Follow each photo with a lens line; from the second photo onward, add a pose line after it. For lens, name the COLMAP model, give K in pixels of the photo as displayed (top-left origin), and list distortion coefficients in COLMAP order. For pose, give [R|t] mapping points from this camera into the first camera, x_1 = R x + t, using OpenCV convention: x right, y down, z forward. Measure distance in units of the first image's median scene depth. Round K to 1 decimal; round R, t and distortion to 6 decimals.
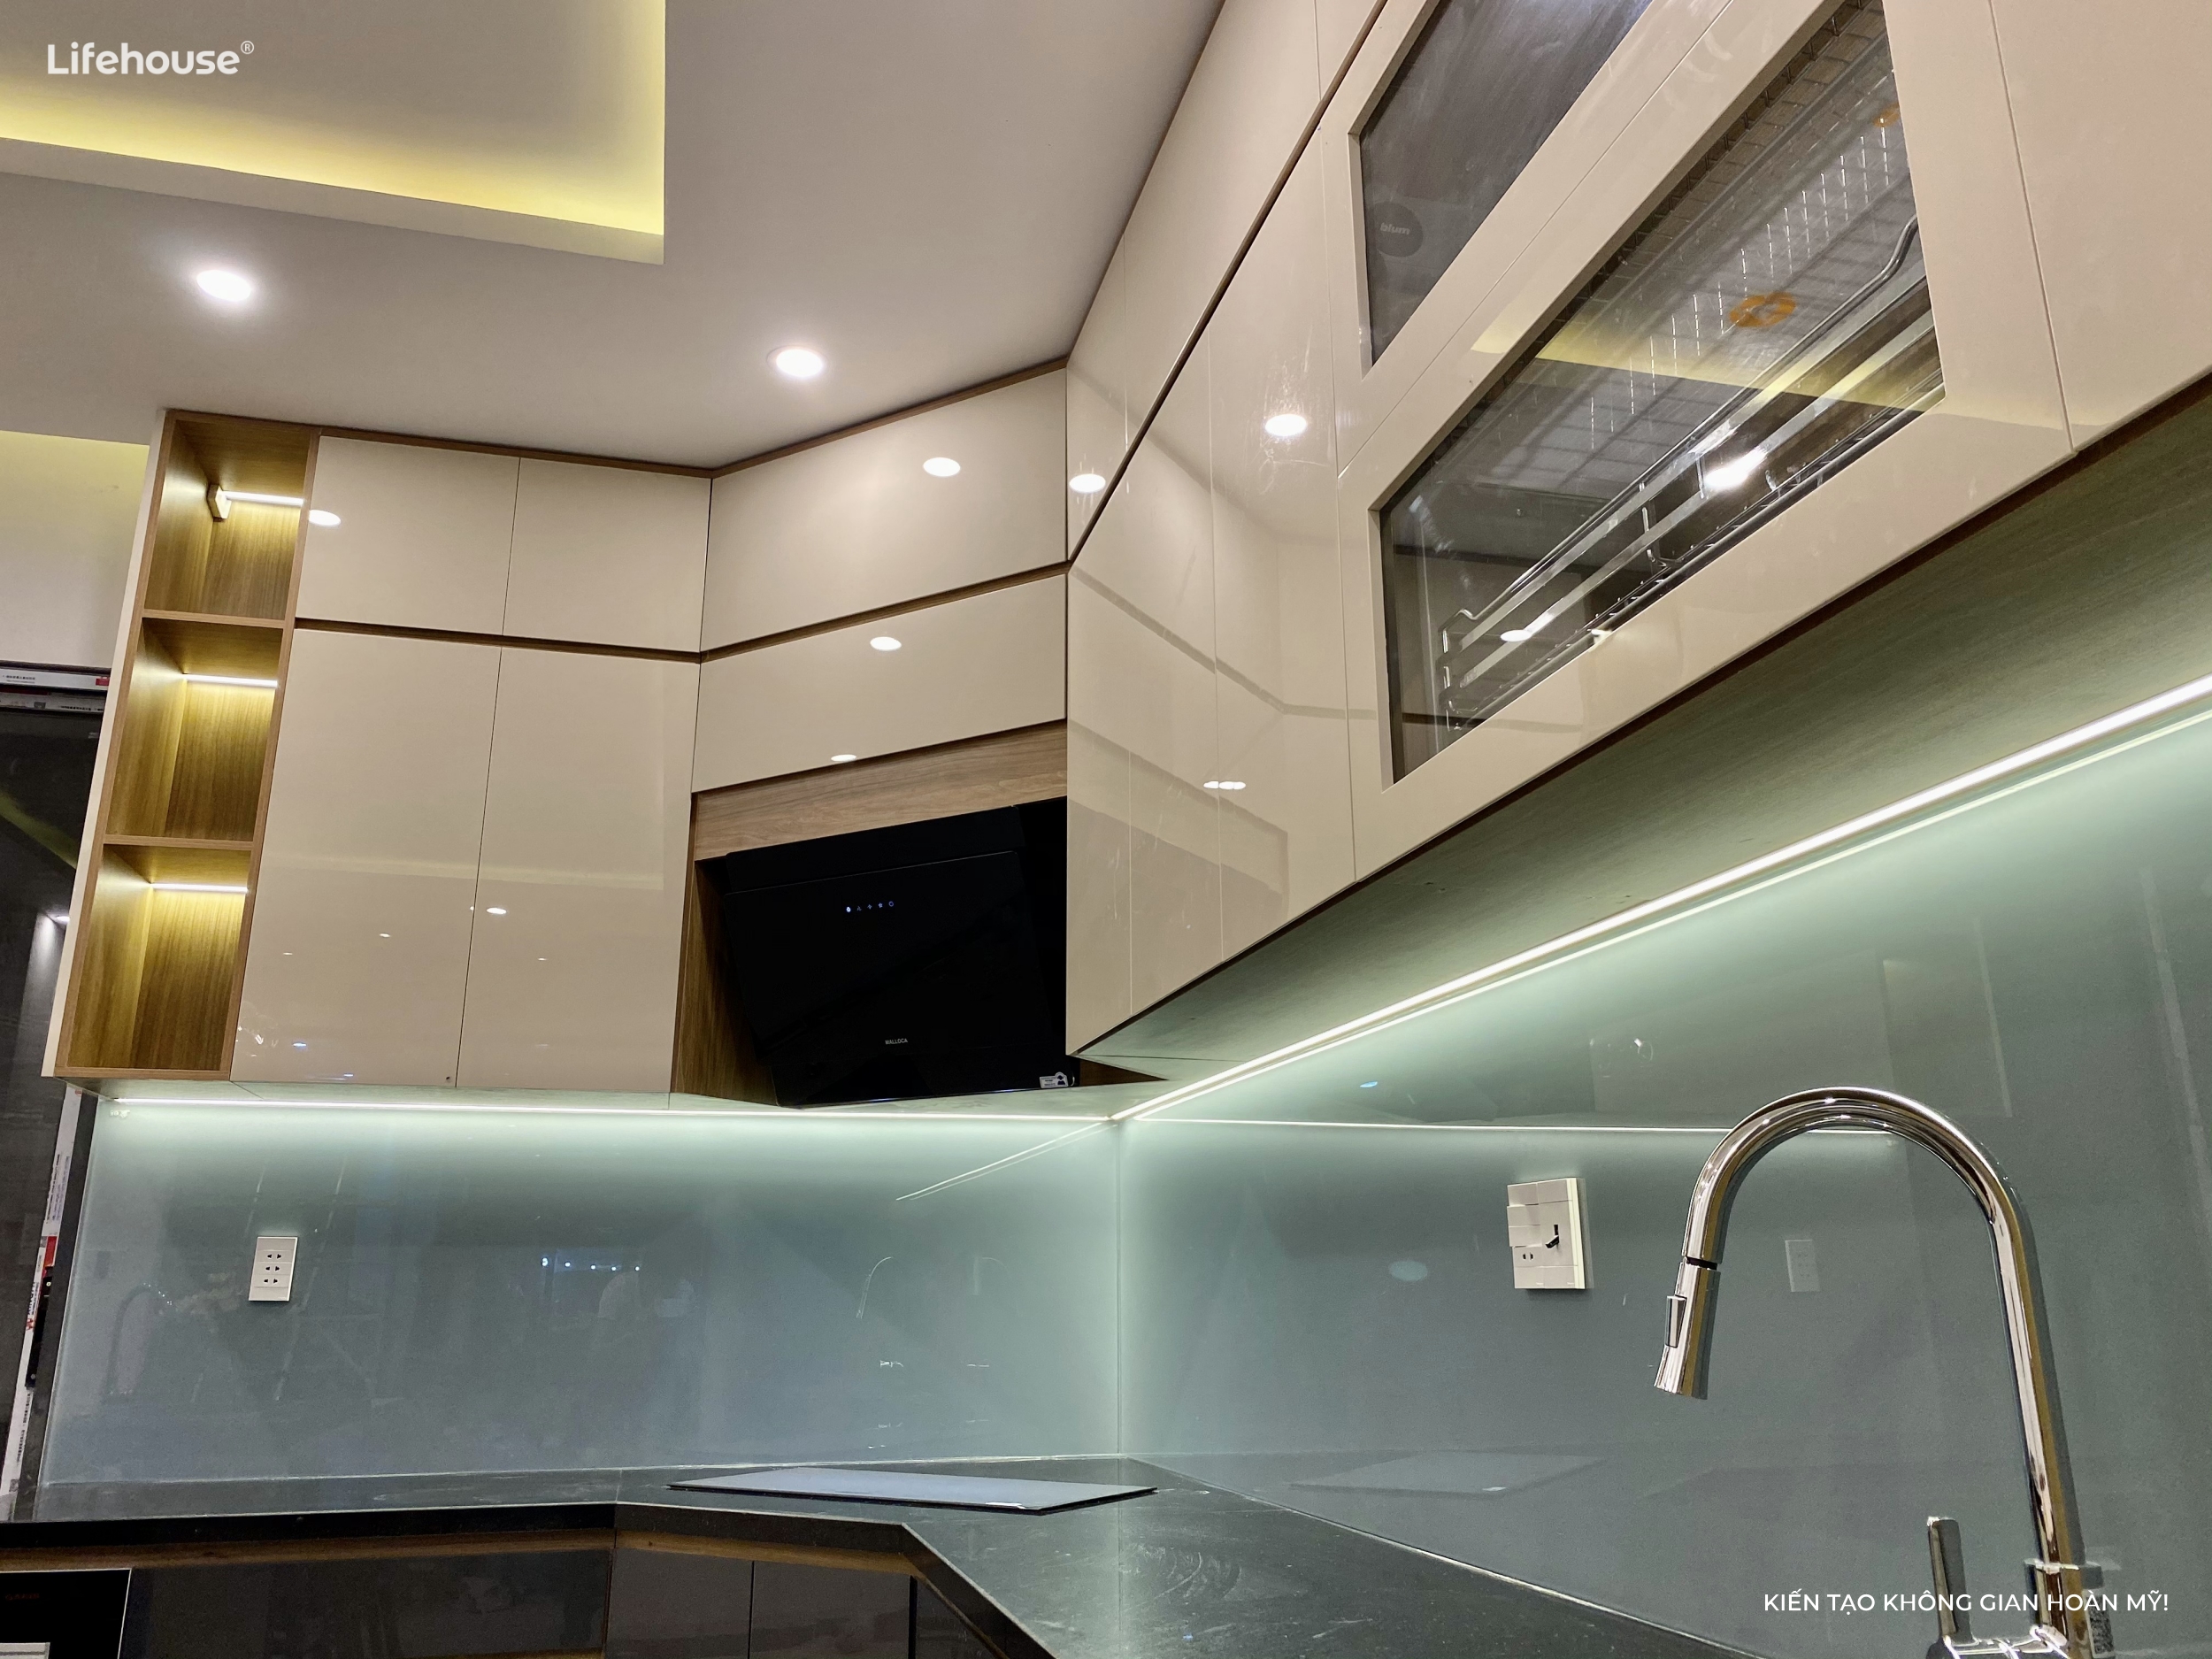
lens RADIAL K [[1690.9, 0, 1104.6], [0, 1690.9, 821.0], [0, 0, 1]] dist [-0.004395, -0.011318]
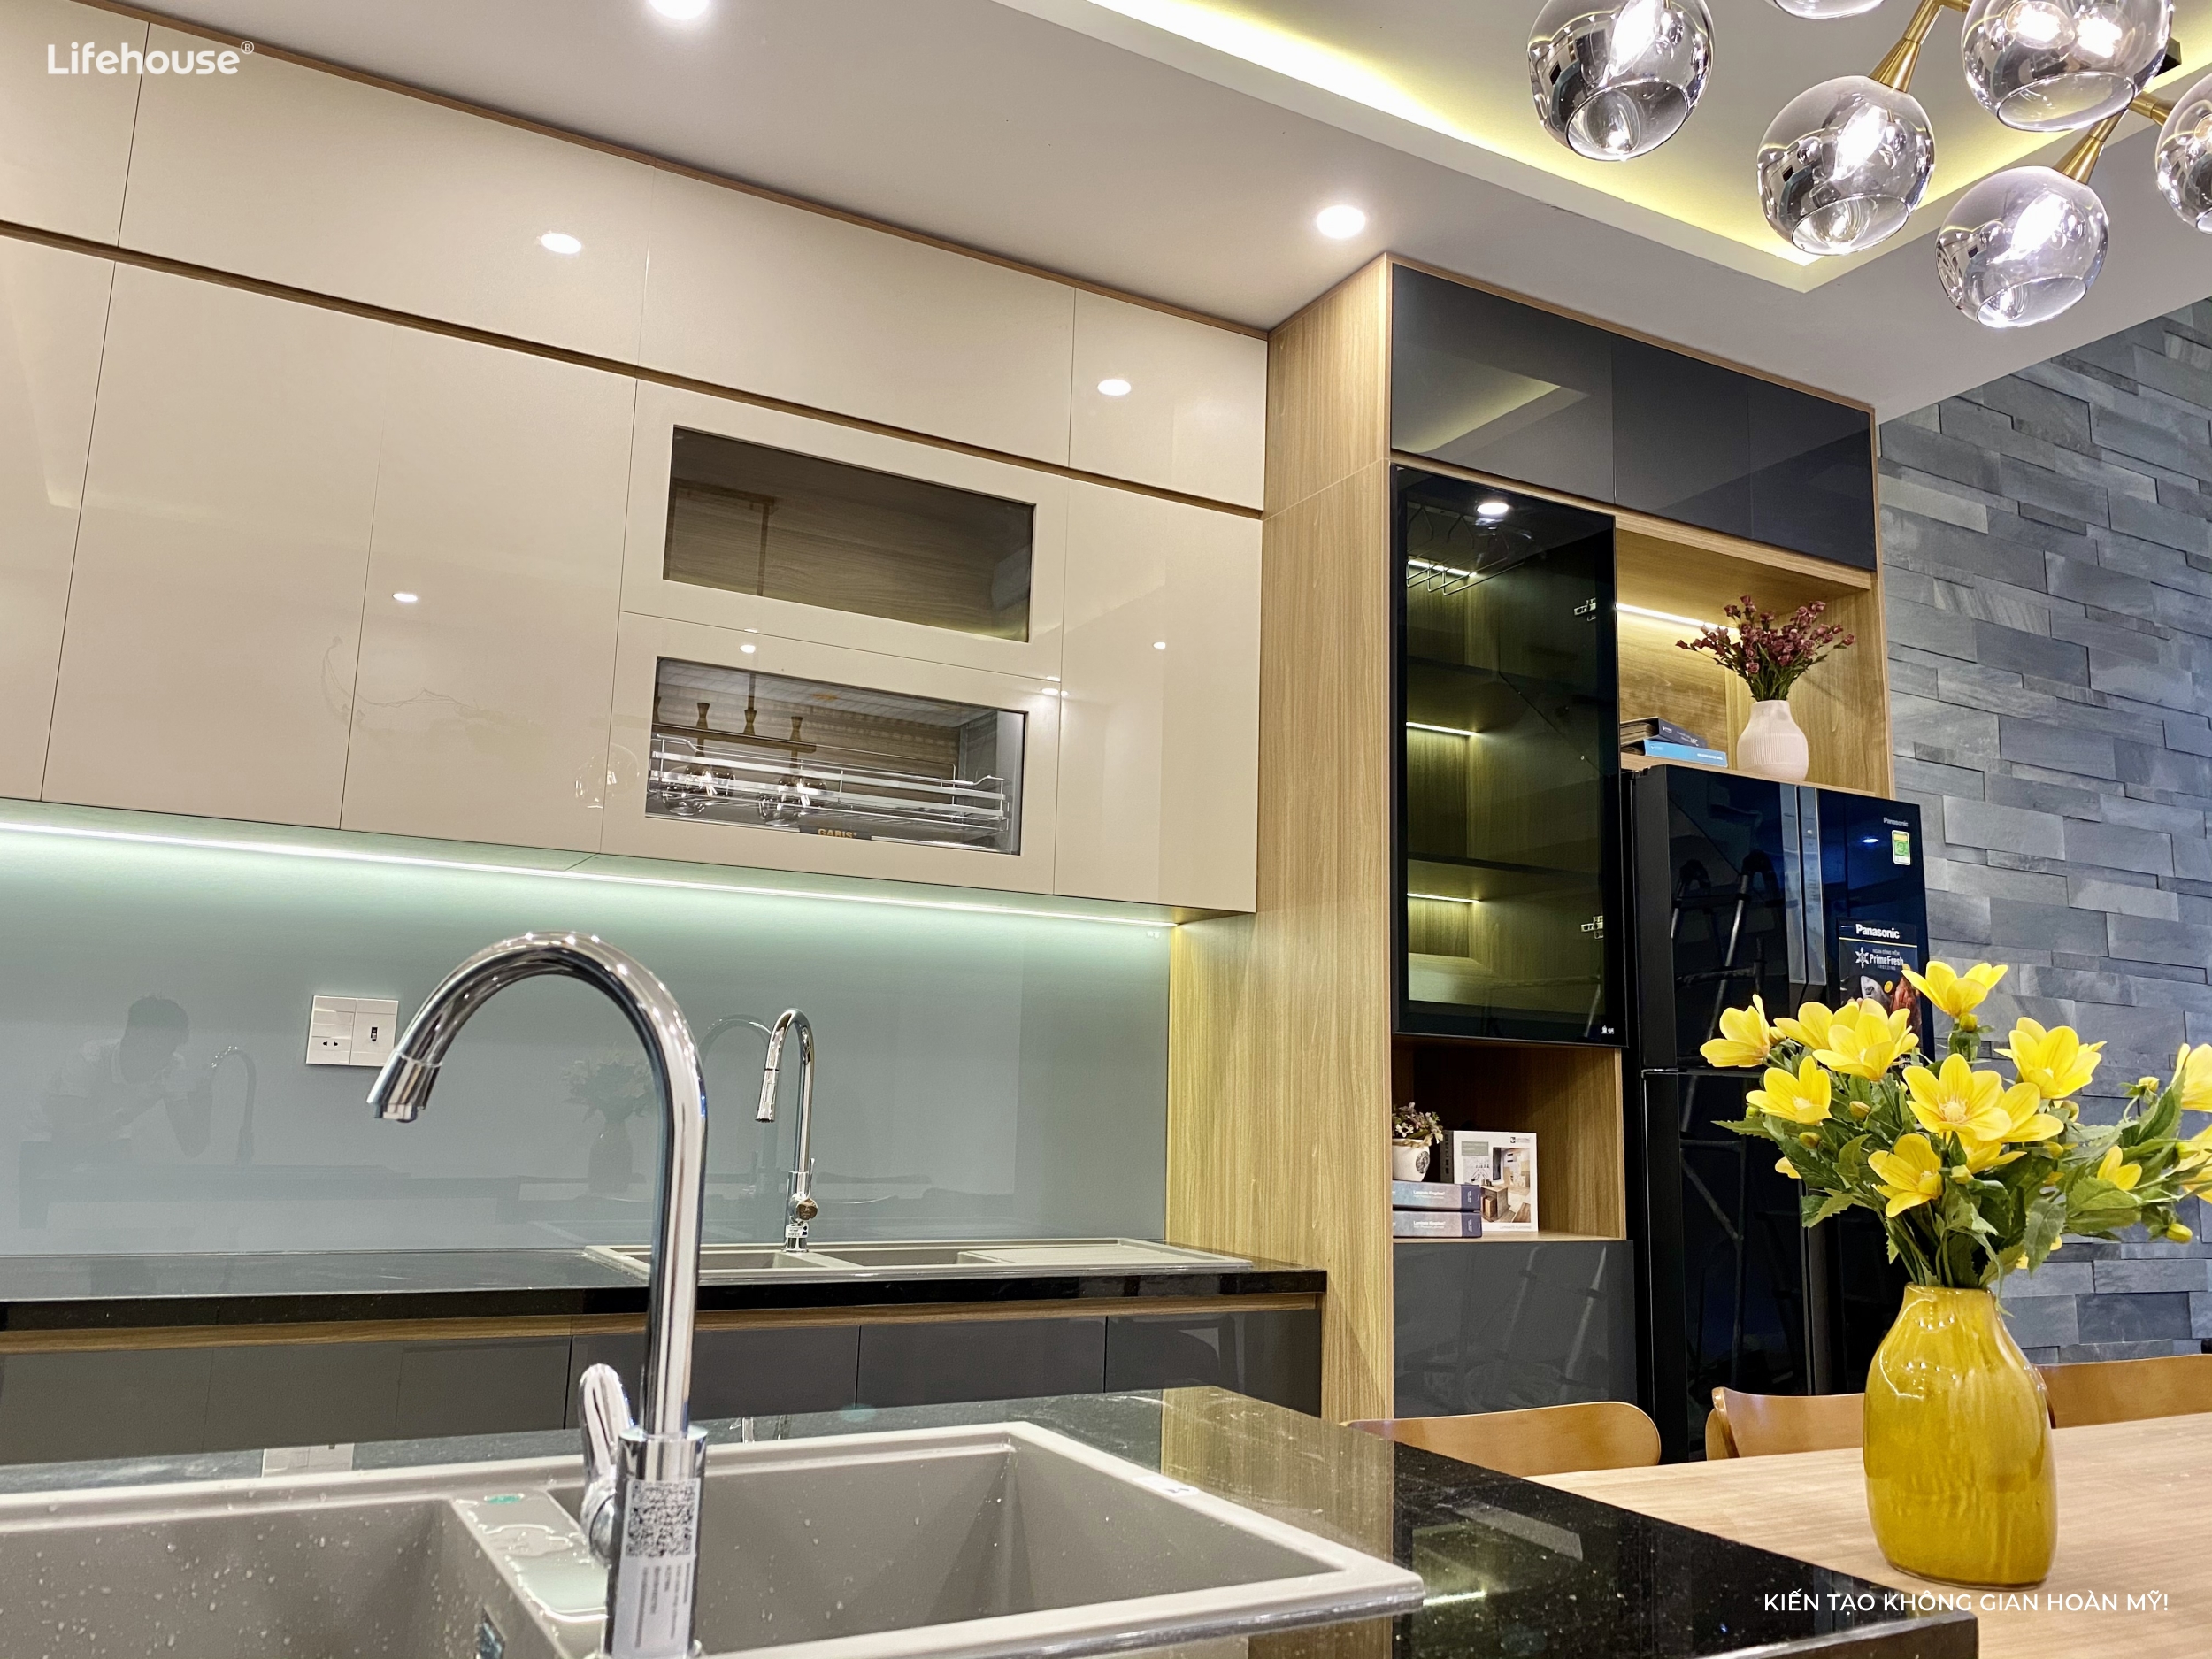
lens RADIAL K [[1648.8, 0, 1106.0], [0, 1648.8, 829.5], [0, 0, 1]] dist [0.005865, -0.000258]
pose [[-0.244177, 0.153189, 0.957555, -0.885593], [-0.295520, 0.928720, -0.223934, 0.130259], [-0.923605, -0.337656, -0.181501, 0.435646]]
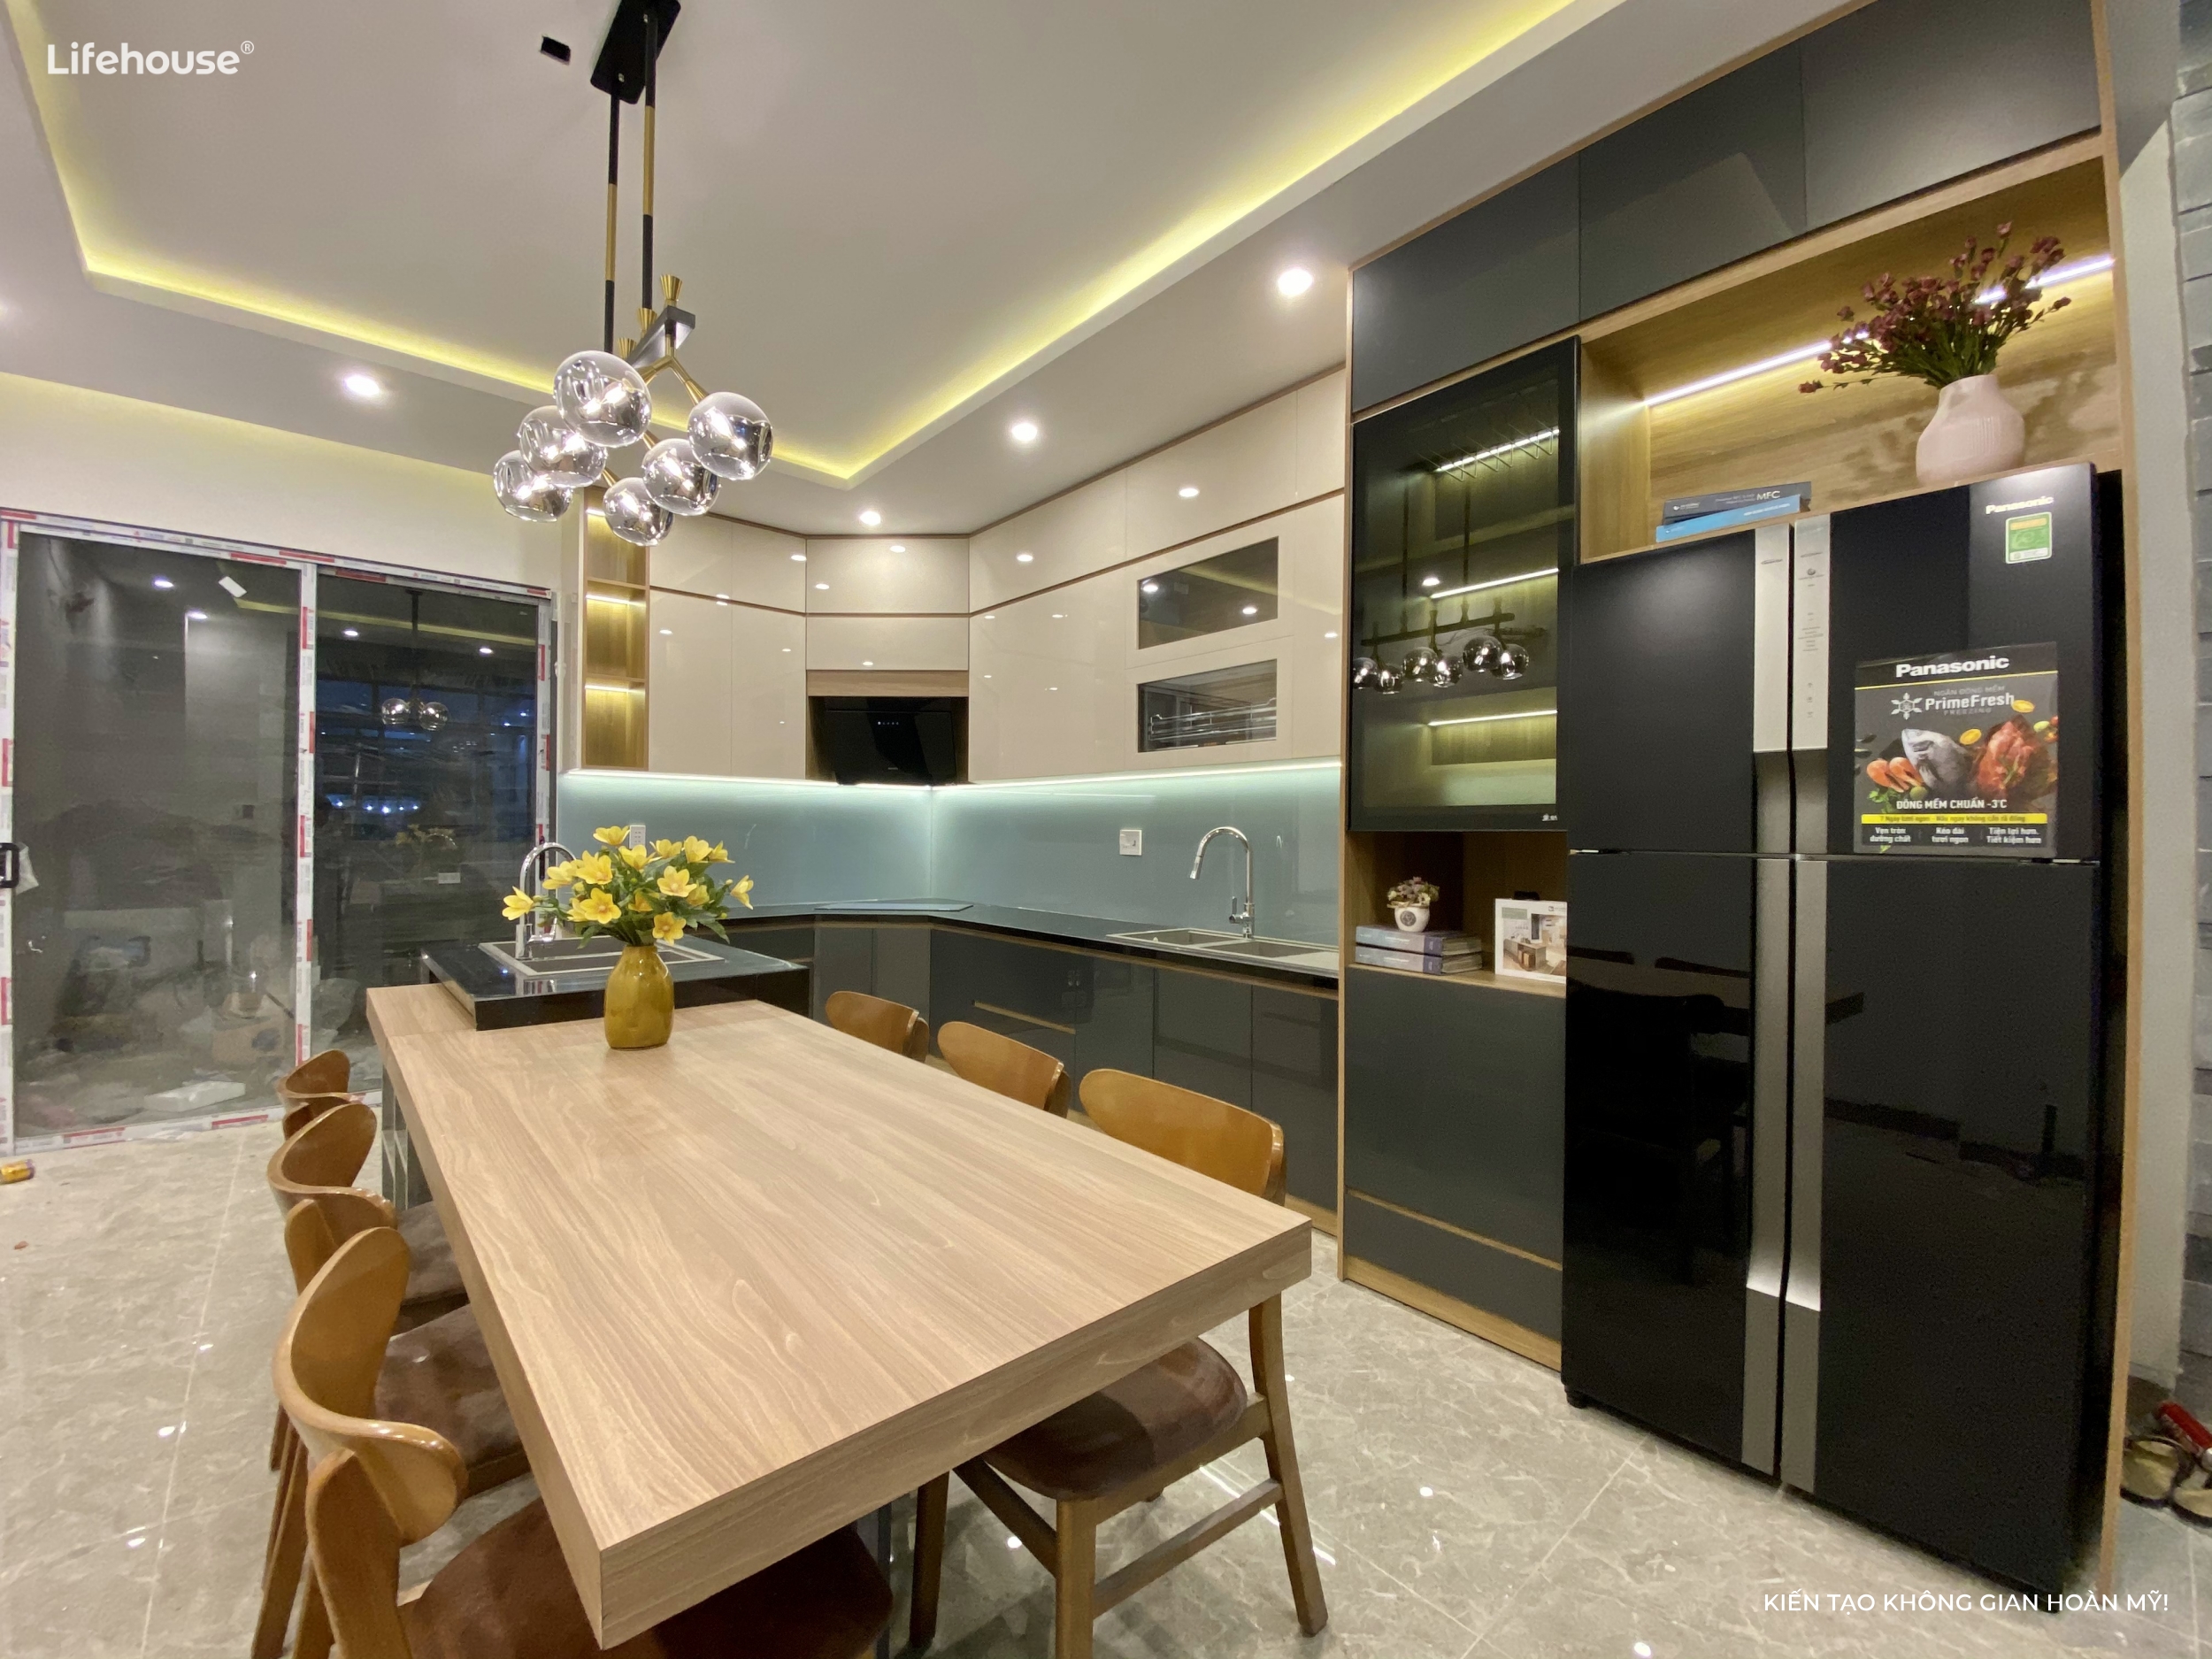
lens RADIAL K [[893.4, 0, 1102.8], [0, 893.4, 840.8], [0, 0, 1]] dist [0.010514, -0.018006]
pose [[0.892333, 0.008968, 0.451289, -0.509504], [-0.137148, 0.957921, 0.252146, -0.196850], [-0.430038, -0.286891, 0.856014, -0.555459]]
